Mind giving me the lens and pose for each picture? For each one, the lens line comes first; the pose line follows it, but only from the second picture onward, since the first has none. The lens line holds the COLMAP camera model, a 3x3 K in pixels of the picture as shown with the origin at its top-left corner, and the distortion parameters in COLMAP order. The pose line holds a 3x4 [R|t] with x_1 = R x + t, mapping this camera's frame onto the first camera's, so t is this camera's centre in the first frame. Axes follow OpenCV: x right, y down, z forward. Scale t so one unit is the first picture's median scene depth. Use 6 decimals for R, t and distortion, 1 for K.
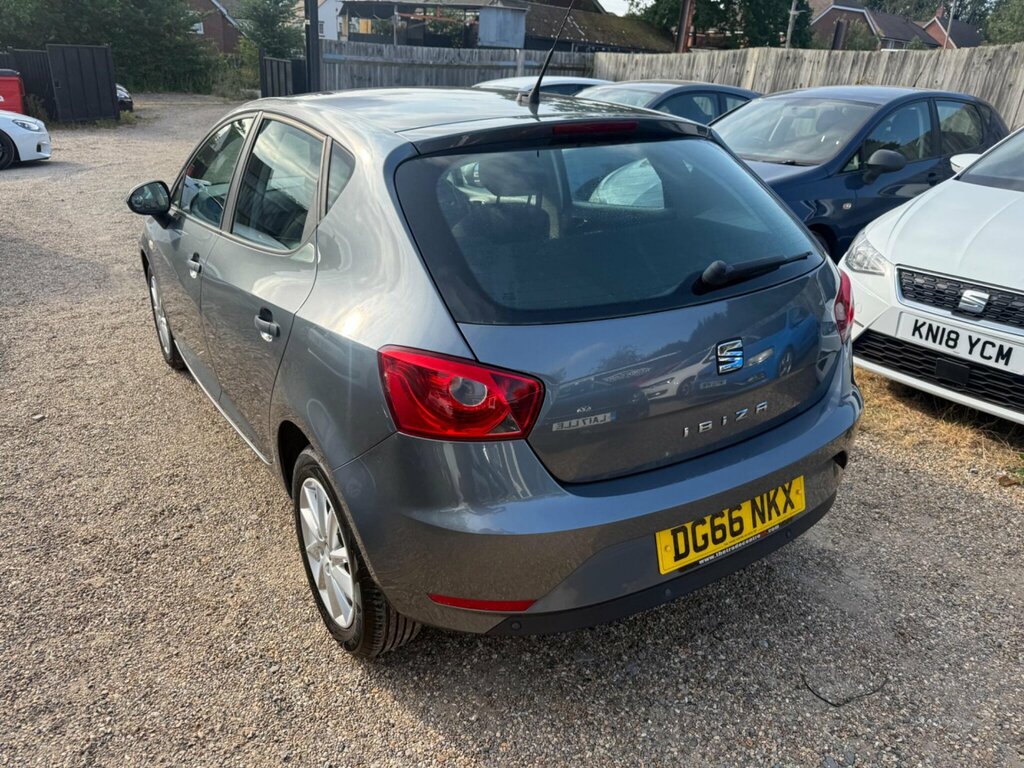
lens RADIAL K [[726.7, 0, 512.0], [0, 726.7, 384.0], [0, 0, 1]] dist [0.003333, -0.007530]
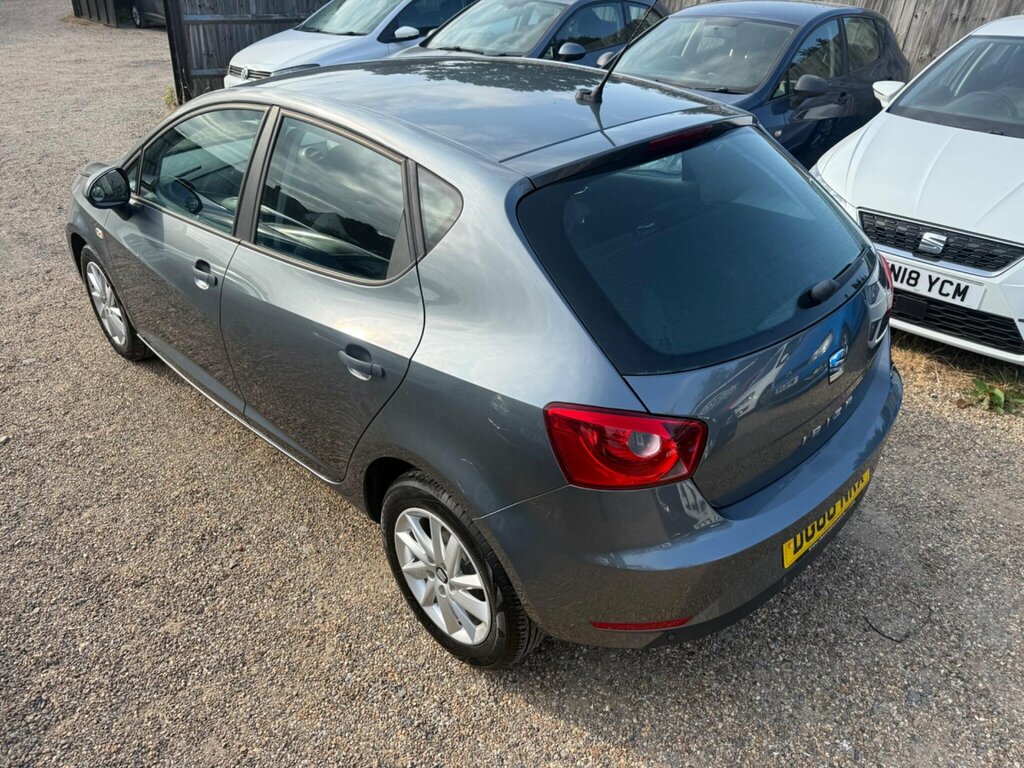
lens RADIAL K [[723.6, 0, 509.0], [0, 723.6, 382.3], [0, 0, 1]] dist [0.007762, -0.012957]
pose [[0.980037, -0.104132, 0.169362, -0.286399], [0.079581, 0.986108, 0.145800, -0.166664], [-0.182192, -0.129411, 0.974710, 0.029159]]
